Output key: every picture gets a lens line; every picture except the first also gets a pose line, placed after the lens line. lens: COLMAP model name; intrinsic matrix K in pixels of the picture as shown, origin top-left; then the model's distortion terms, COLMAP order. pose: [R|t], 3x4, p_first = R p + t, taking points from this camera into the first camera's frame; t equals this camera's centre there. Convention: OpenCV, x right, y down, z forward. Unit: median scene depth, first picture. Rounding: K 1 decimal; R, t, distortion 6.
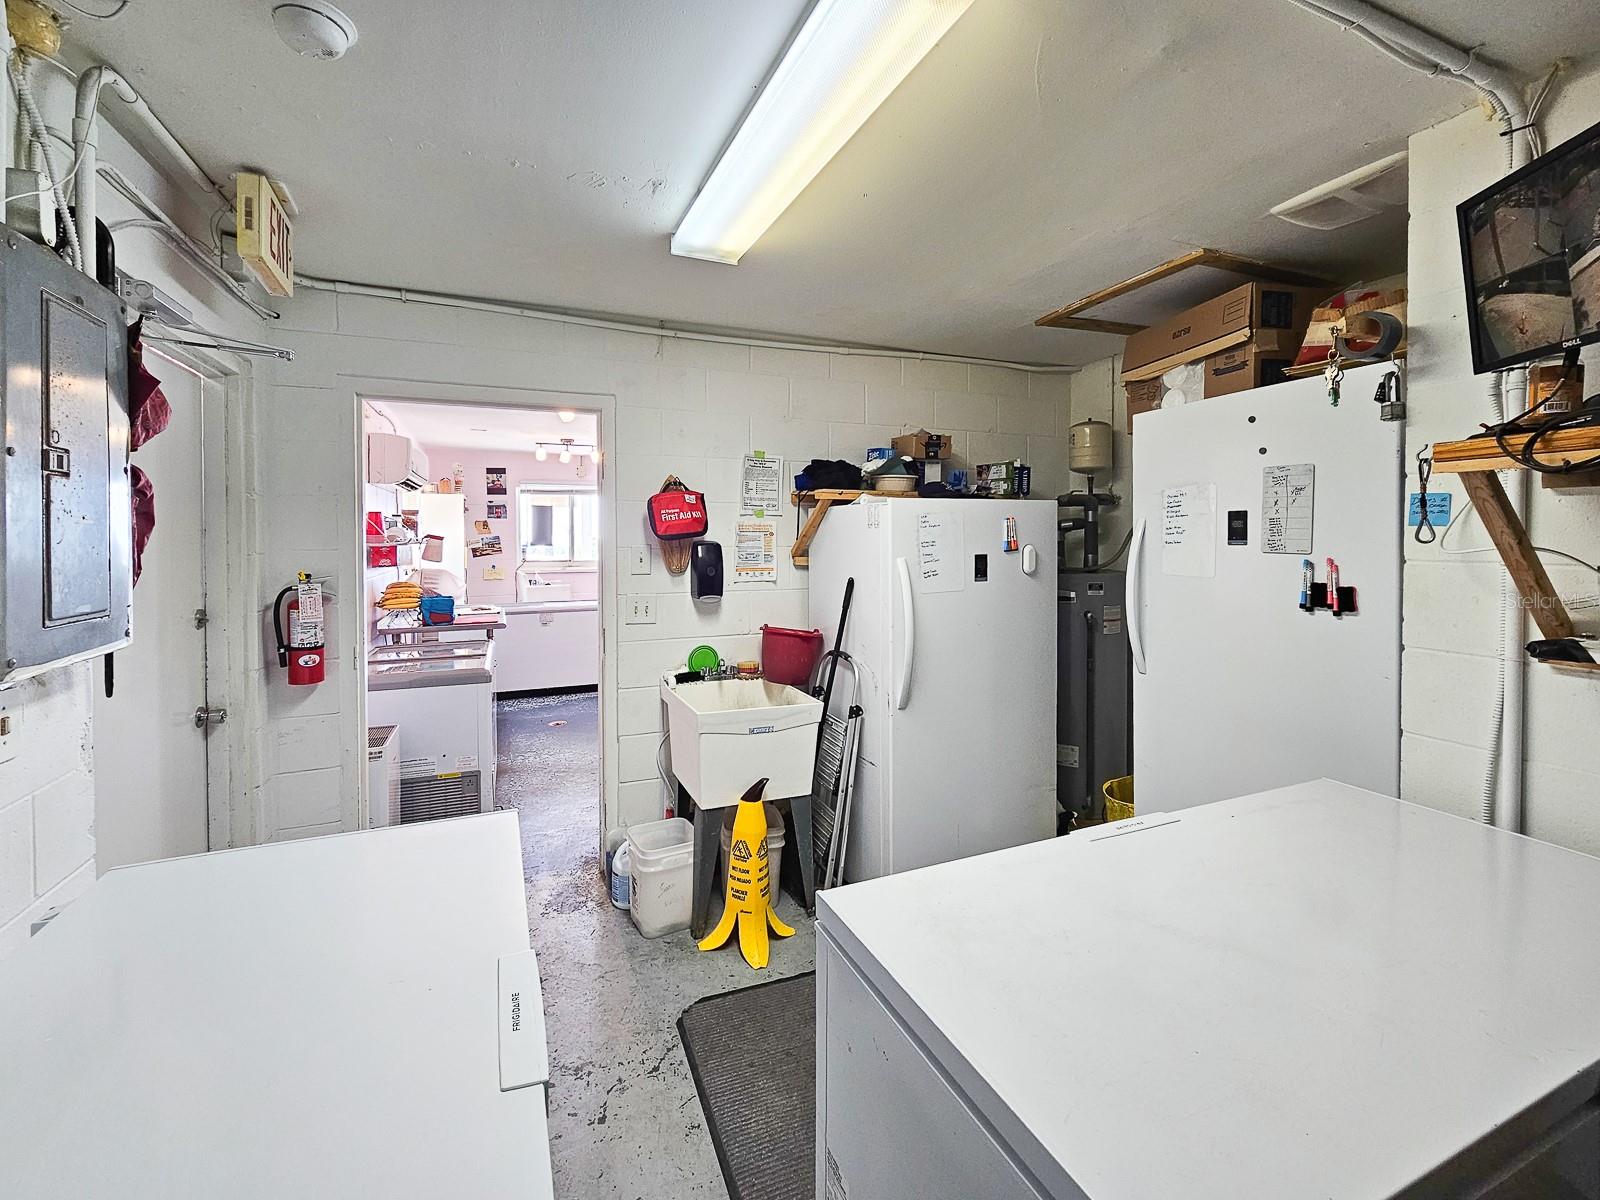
lens RADIAL K [[667.1, 0, 774.7], [0, 667.1, 543.5], [0, 0, 1]] dist [-0.000136, -0.000633]
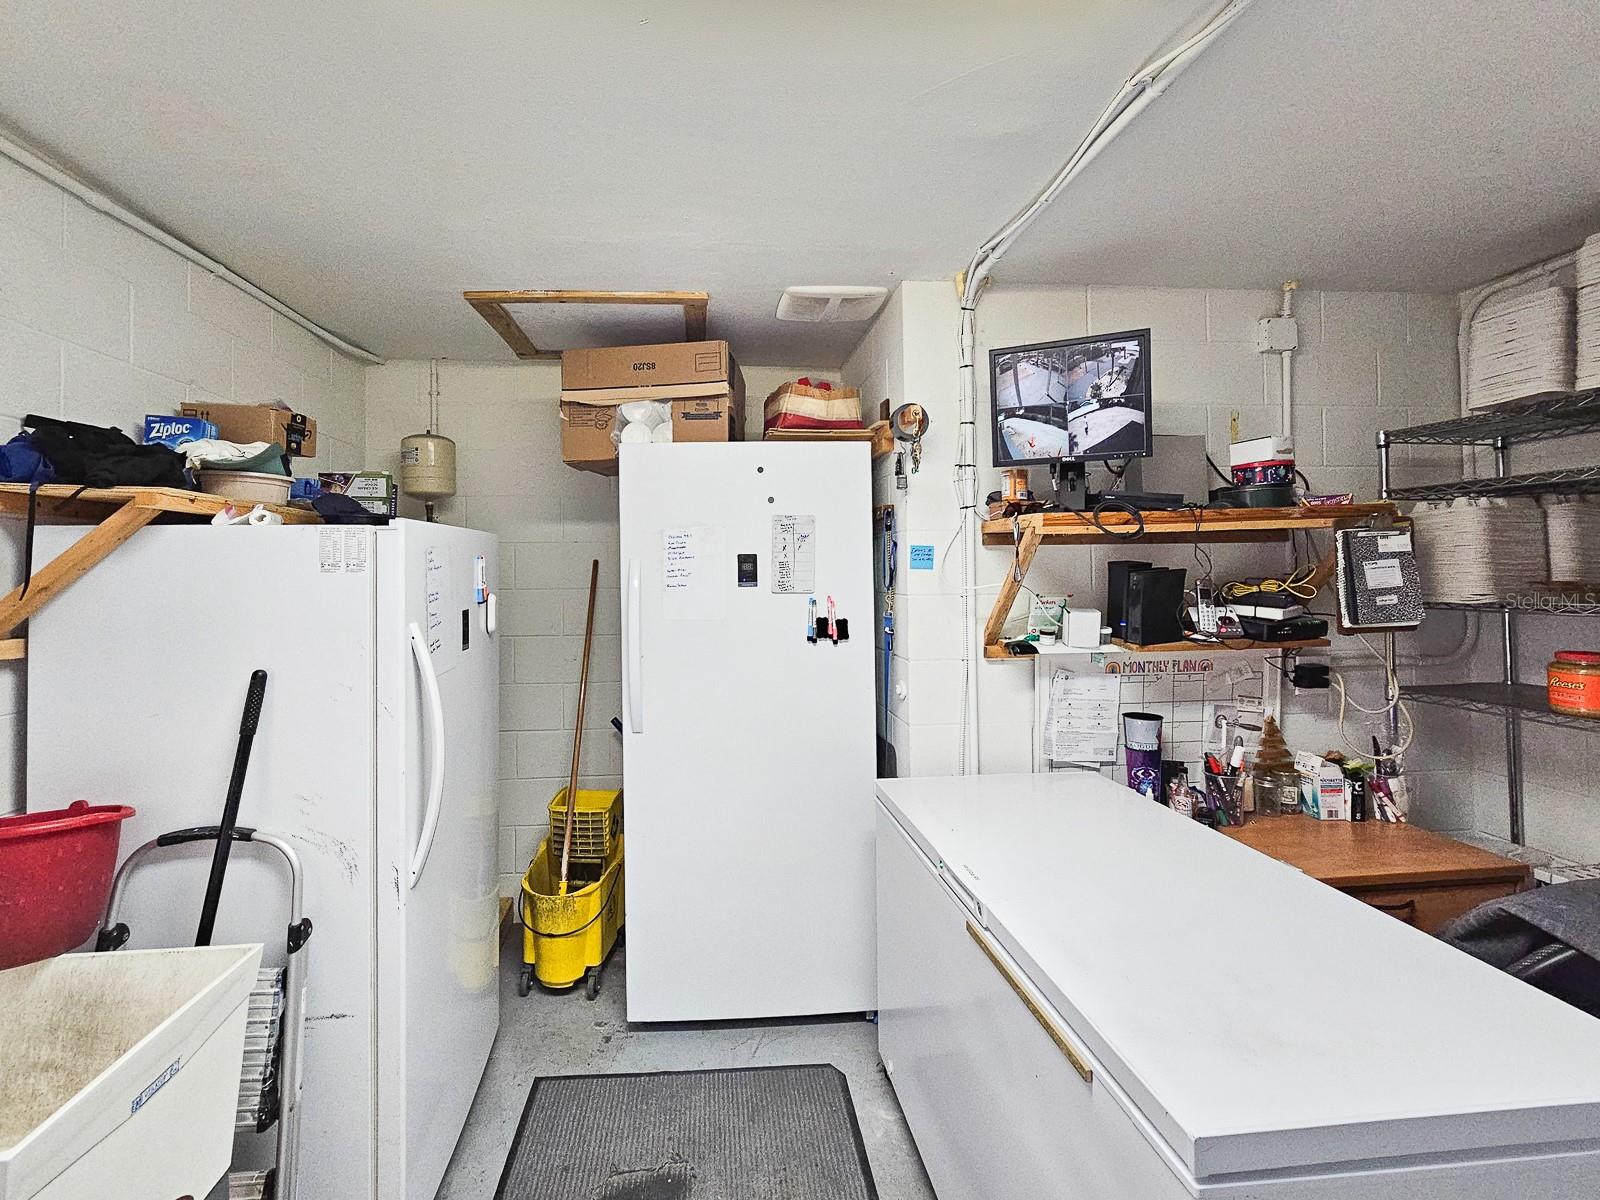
lens RADIAL K [[737.1, 0, 765.7], [0, 737.1, 553.8], [0, 0, 1]] dist [-0.000348, 0.000132]
pose [[0.295864, 0.019695, 0.955027, -0.439934], [0.021076, 0.999409, -0.027140, -0.019030], [-0.954998, 0.028158, 0.295274, 0.680301]]
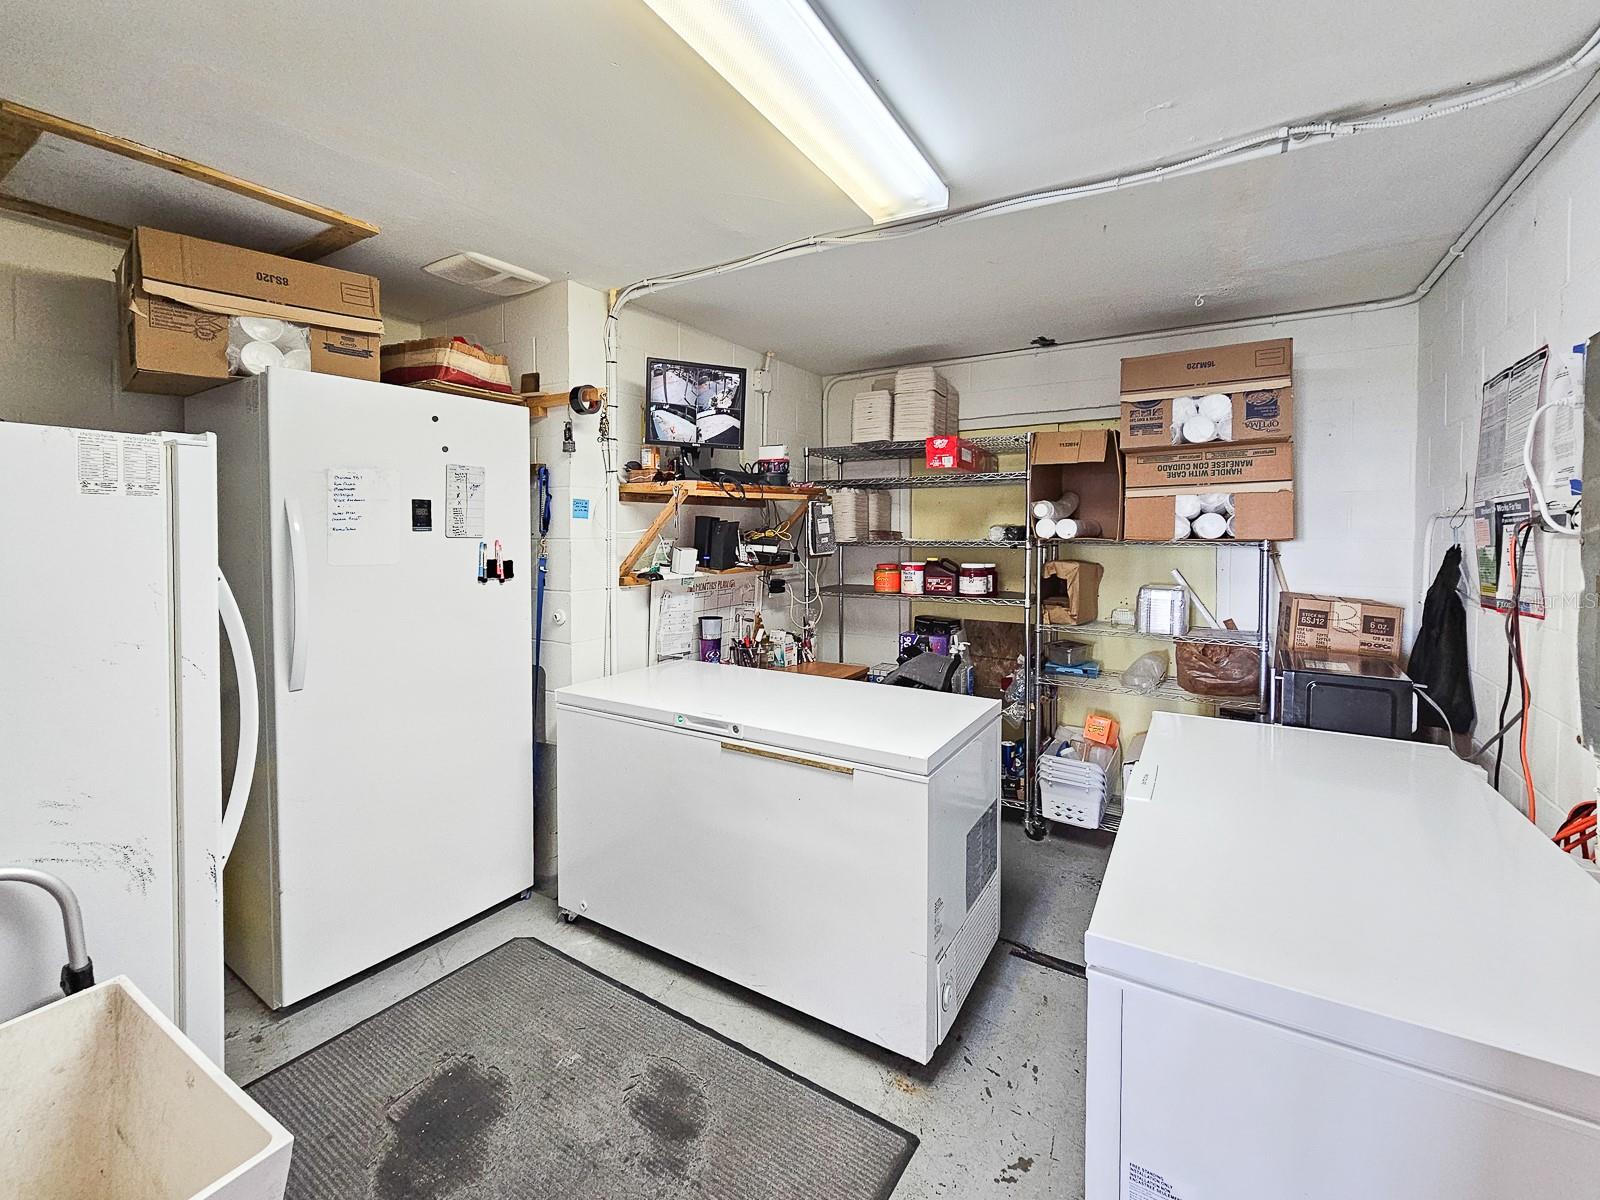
lens RADIAL K [[673.7, 0, 778.3], [0, 673.7, 542.5], [0, 0, 1]] dist [-0.001271, -0.001162]
pose [[-0.566433, -0.013476, 0.823998, -0.574926], [0.008468, 0.999718, 0.022171, 0.001204], [-0.824064, 0.019536, -0.566159, 1.235259]]
